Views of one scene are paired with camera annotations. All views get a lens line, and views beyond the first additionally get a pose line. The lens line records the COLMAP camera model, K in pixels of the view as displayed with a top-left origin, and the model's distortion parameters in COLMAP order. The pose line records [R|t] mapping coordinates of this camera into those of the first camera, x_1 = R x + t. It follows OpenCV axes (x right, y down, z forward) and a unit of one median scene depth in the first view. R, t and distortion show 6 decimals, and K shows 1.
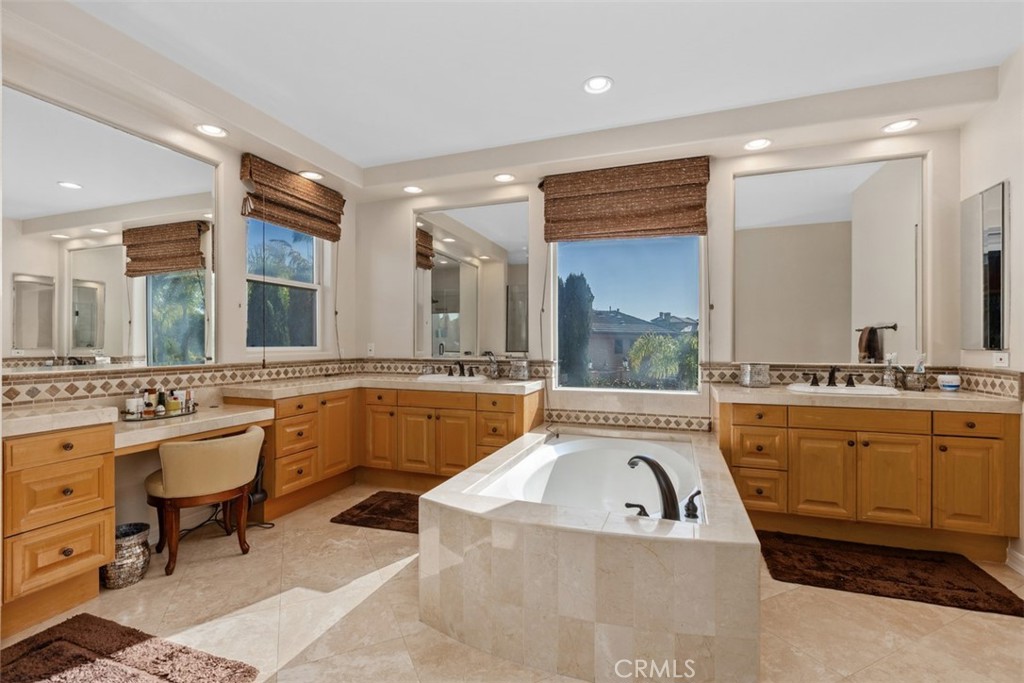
lens RADIAL K [[462.0, 0, 493.7], [0, 462.0, 341.0], [0, 0, 1]] dist [0.003970, -0.003240]
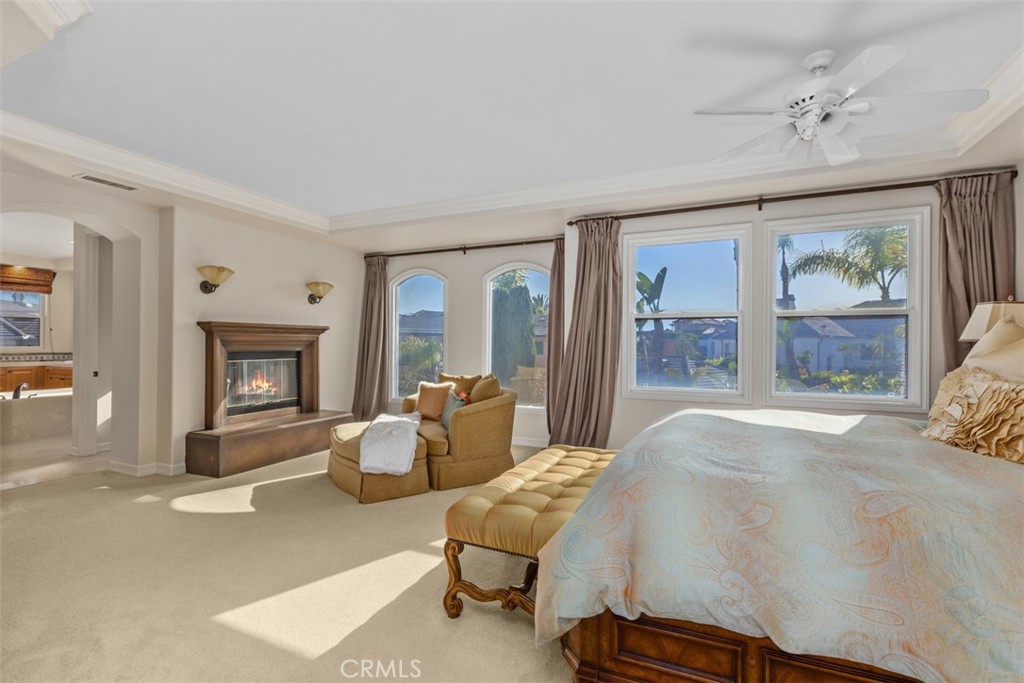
lens RADIAL K [[462.0, 0, 505.7], [0, 462.0, 341.8], [0, 0, 1]] dist [0.003970, -0.003240]
pose [[0.997177, 0.005609, -0.074872, 2.237276], [-0.005562, 0.999984, 0.000826, -0.026079], [0.074875, -0.000408, 0.997193, -1.069245]]
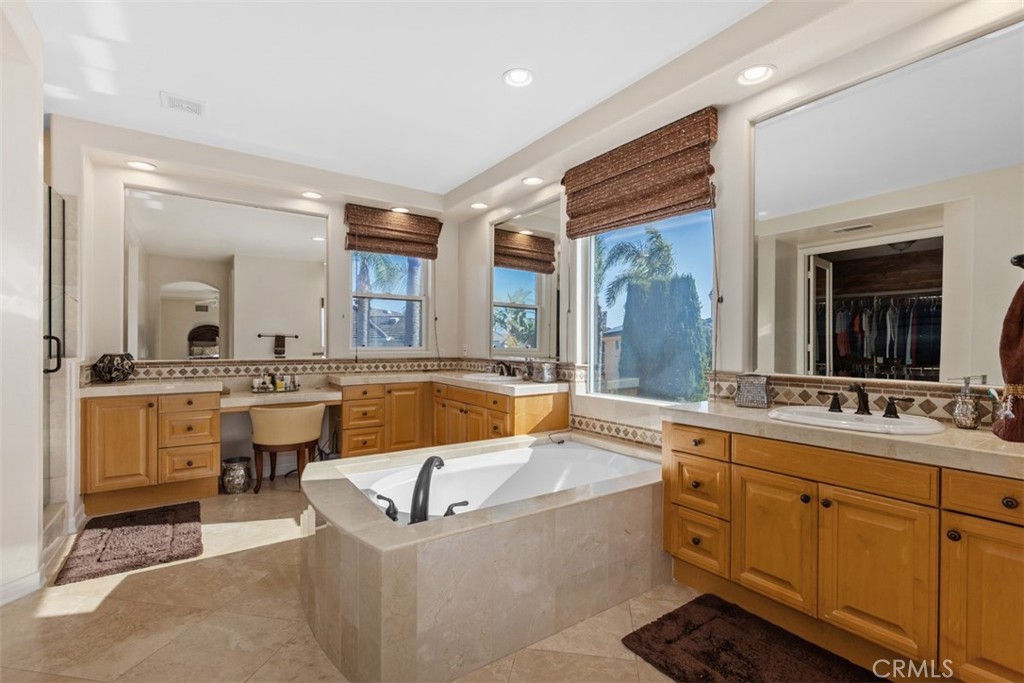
lens RADIAL K [[462.0, 0, 508.7], [0, 462.0, 343.6], [0, 0, 1]] dist [0.003970, -0.003240]
pose [[0.816545, 0.004575, -0.577264, 0.637668], [-0.003449, 0.999989, 0.003047, -0.001605], [0.577271, -0.000497, 0.816552, 0.166510]]
